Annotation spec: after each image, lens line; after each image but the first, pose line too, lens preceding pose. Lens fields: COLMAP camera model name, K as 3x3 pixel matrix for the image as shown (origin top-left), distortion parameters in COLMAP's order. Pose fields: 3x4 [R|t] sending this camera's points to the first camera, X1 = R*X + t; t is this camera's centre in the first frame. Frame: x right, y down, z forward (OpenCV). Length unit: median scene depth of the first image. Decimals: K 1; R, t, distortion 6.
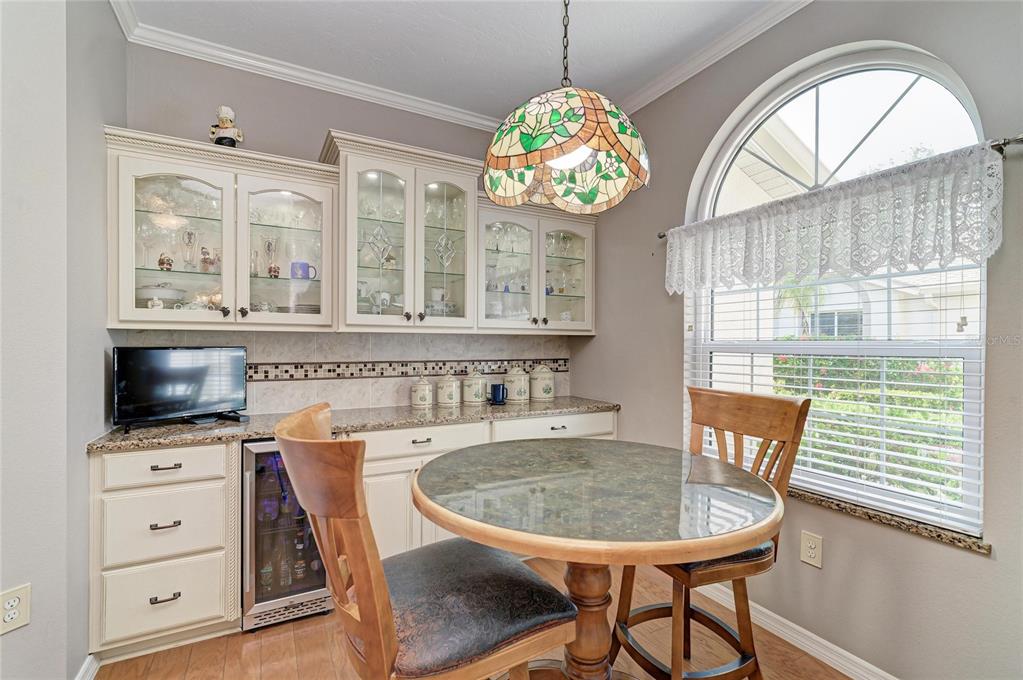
lens RADIAL K [[470.8, 0, 512.2], [0, 470.8, 342.8], [0, 0, 1]] dist [0.000442, -0.001216]
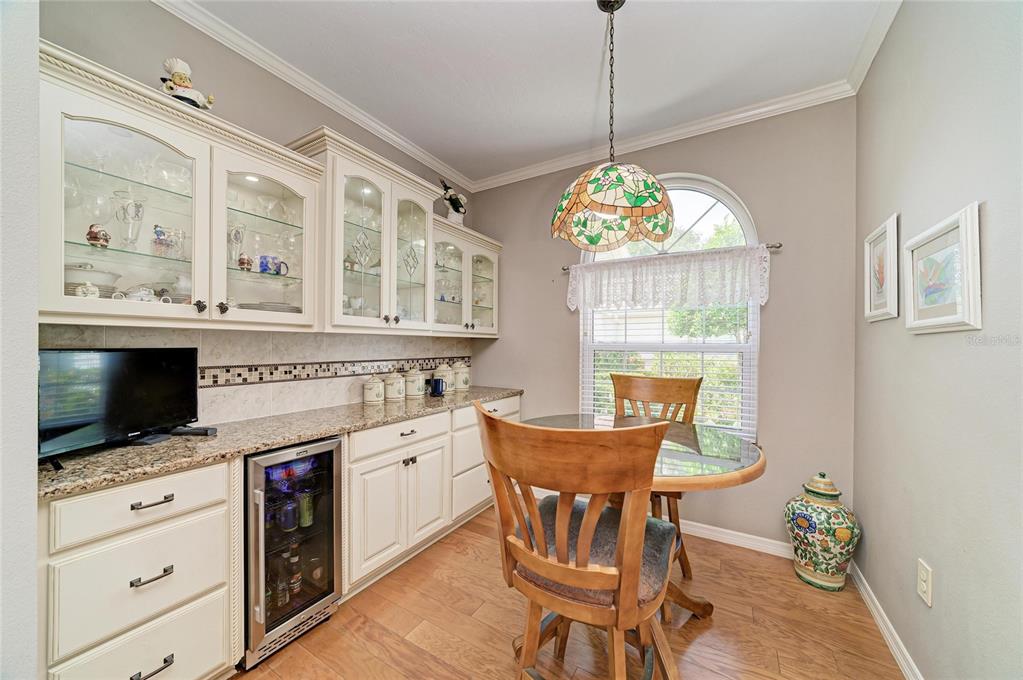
lens RADIAL K [[372.8, 0, 510.8], [0, 372.8, 343.7], [0, 0, 1]] dist [-0.009291, 0.001107]
pose [[0.855058, 0.002562, 0.518526, -0.407710], [-0.003541, 0.999993, 0.000897, -0.001734], [-0.518520, -0.002603, 0.855062, 0.123872]]
